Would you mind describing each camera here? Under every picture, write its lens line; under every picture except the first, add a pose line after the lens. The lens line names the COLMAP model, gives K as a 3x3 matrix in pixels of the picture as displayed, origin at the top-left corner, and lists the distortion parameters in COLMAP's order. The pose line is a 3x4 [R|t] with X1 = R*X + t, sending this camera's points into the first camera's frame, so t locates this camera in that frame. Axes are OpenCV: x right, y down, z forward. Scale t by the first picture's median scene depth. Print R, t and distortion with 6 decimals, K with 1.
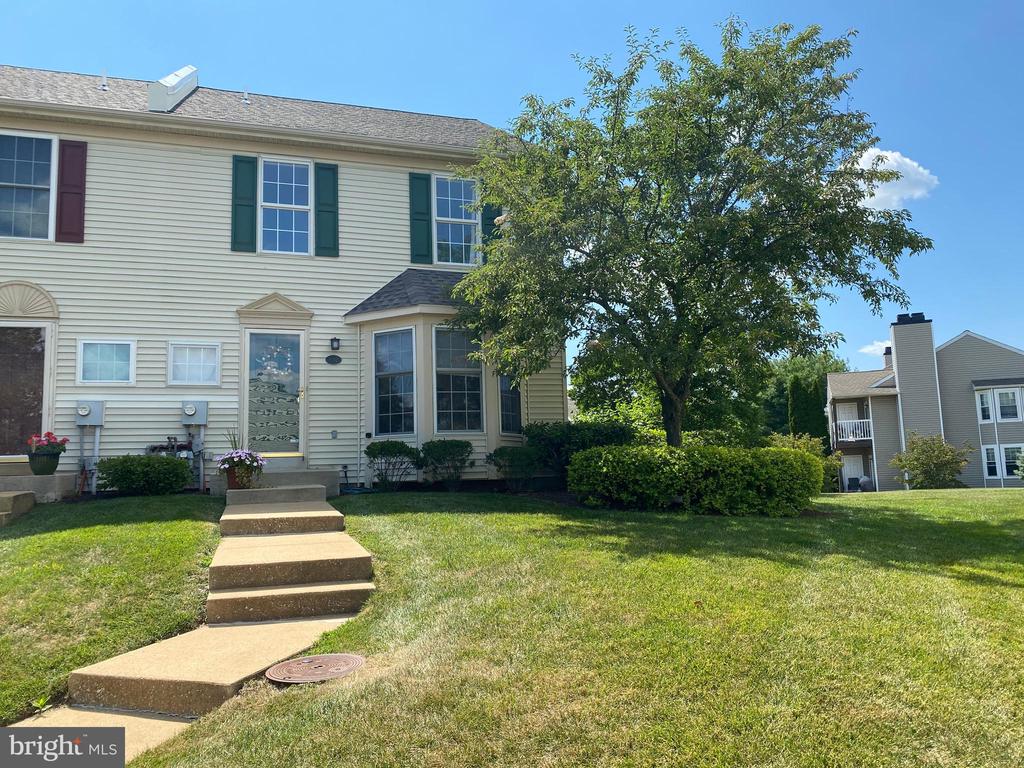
lens RADIAL K [[773.5, 0, 512.0], [0, 773.5, 384.0], [0, 0, 1]] dist [0.041921, -0.081731]
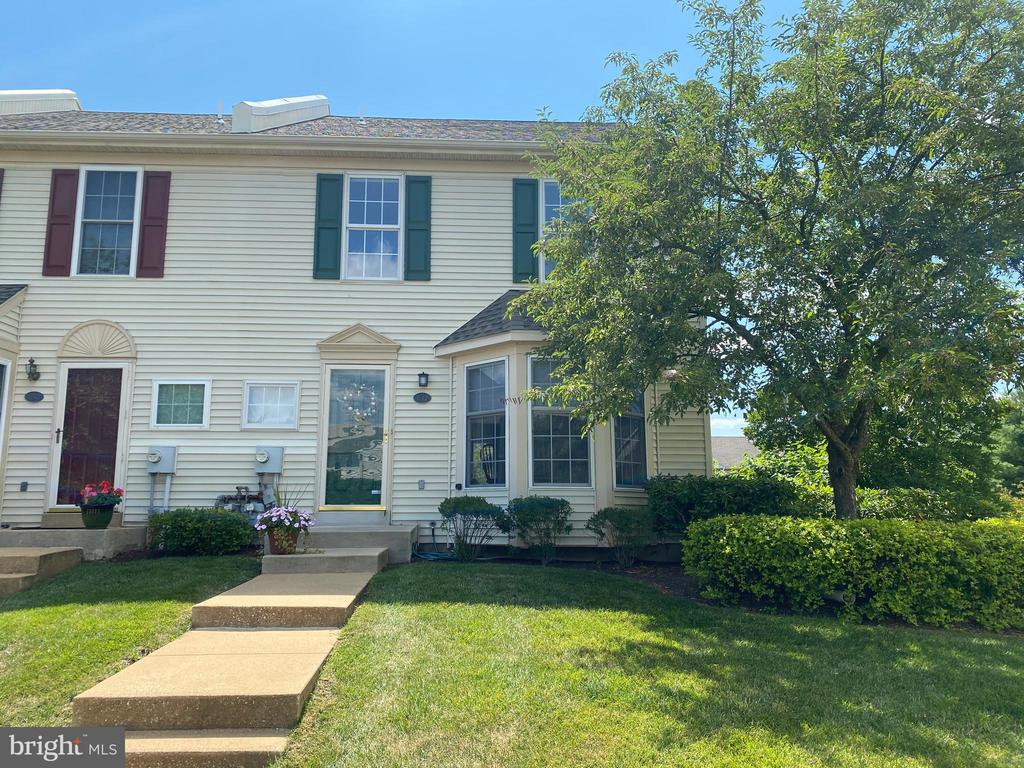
lens RADIAL K [[773.5, 0, 512.0], [0, 773.5, 384.0], [0, 0, 1]] dist [0.041921, -0.081731]
pose [[0.964479, -0.014853, -0.263741, 0.098768], [0.004507, 0.999198, -0.039789, -0.012823], [0.264121, 0.037187, 0.963772, 0.201176]]
